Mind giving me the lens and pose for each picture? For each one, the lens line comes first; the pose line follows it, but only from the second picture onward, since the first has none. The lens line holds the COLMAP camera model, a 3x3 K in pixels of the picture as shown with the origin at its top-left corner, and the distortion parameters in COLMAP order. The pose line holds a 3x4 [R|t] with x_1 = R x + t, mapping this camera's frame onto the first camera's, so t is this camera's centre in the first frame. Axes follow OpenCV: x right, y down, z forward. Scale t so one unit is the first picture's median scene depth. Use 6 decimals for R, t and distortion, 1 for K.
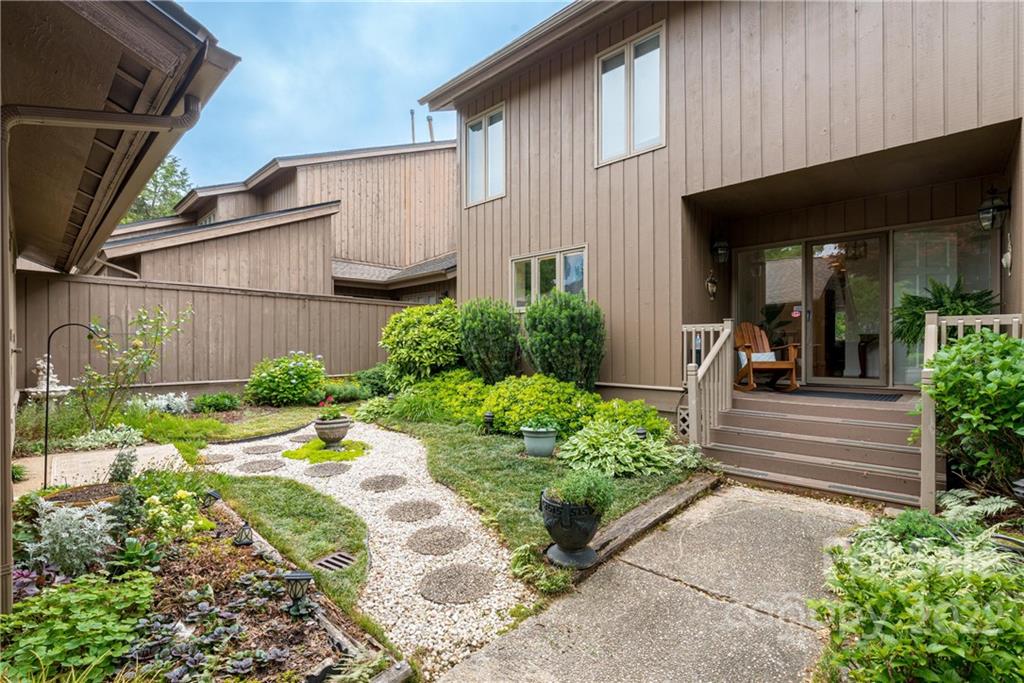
lens RADIAL K [[465.6, 0, 512.0], [0, 465.6, 341.5], [0, 0, 1]] dist [0.001593, -0.000101]
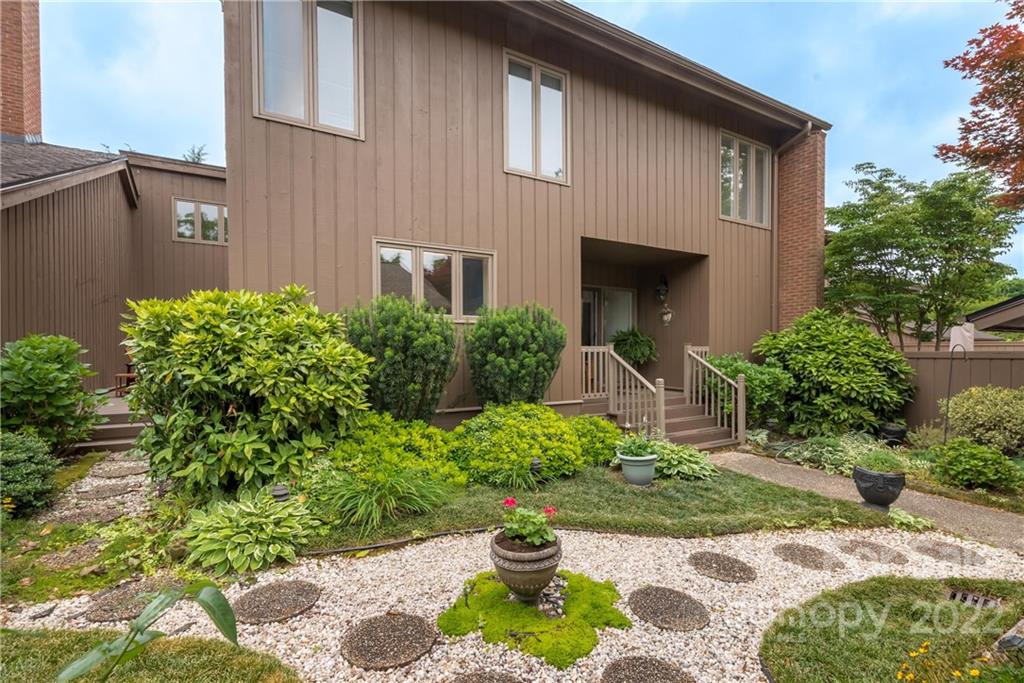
lens RADIAL K [[481.6, 0, 512.0], [0, 481.6, 341.5], [0, 0, 1]] dist [0.001795, -0.000054]
pose [[0.268507, 0.009512, 0.963231, -0.842073], [-0.014932, 0.999872, -0.005711, -0.038053], [-0.963162, -0.012850, 0.268615, 0.843122]]
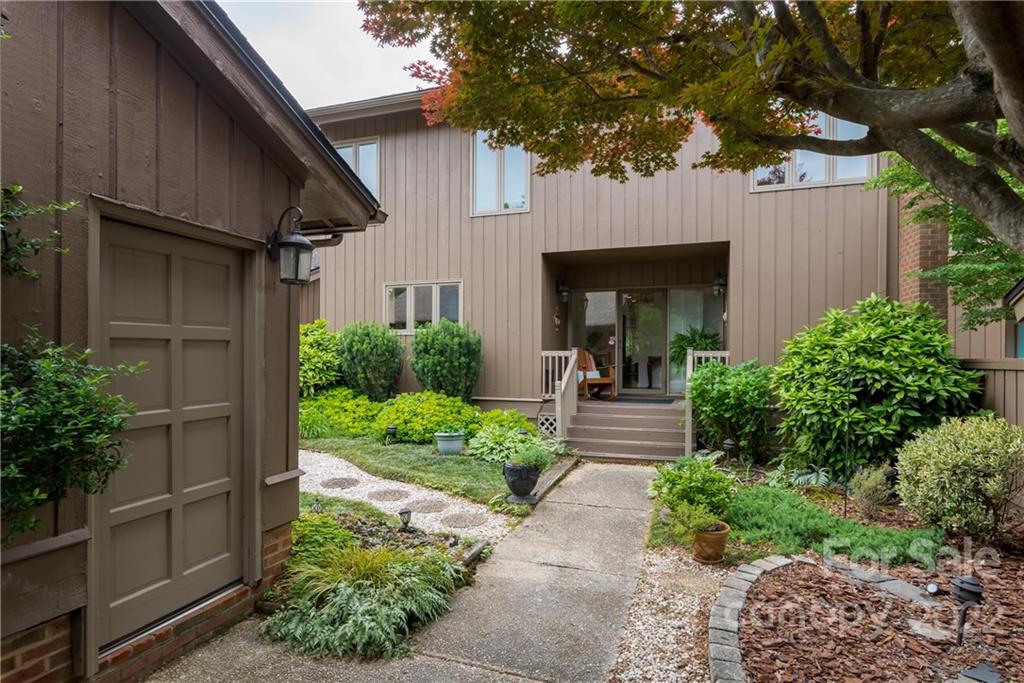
lens RADIAL K [[549.8, 0, 513.1], [0, 549.8, 342.3], [0, 0, 1]] dist [-0.000441, 0.000030]
pose [[0.911365, 0.014805, 0.411332, -0.342537], [-0.008365, 0.999813, -0.017452, -0.032452], [-0.411514, 0.012465, 0.911318, -0.374678]]
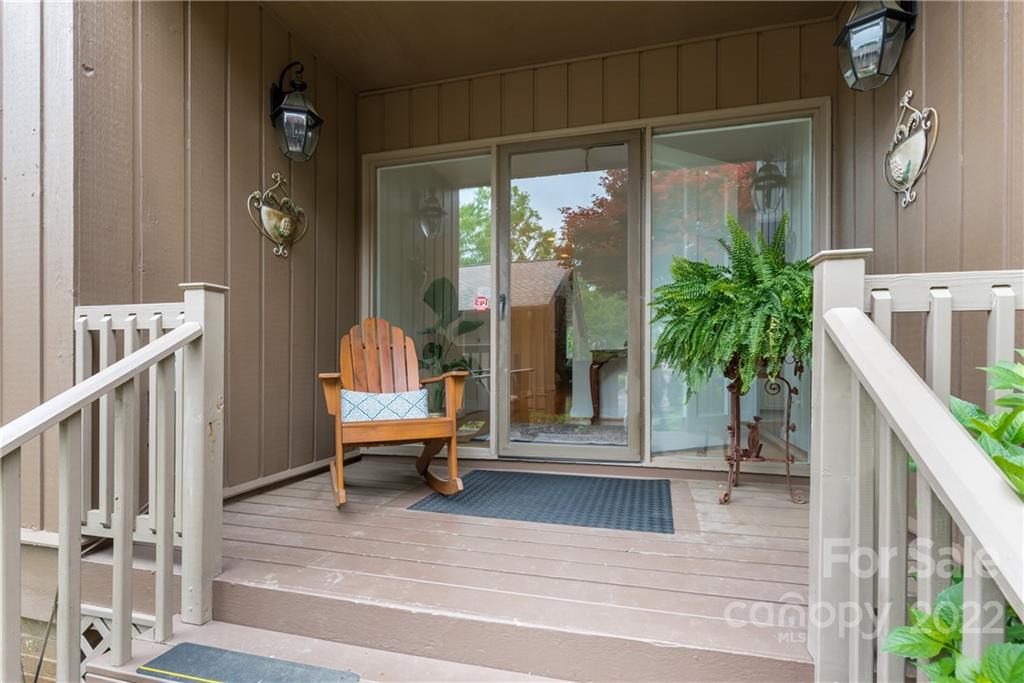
lens RADIAL K [[503.2, 0, 511.8], [0, 503.2, 357.2], [0, 0, 1]] dist [-0.000175, -0.000005]
pose [[0.883095, 0.004265, 0.469175, 0.454253], [-0.004519, 0.999990, -0.000585, -0.006892], [-0.469172, -0.001604, 0.883105, 0.615886]]
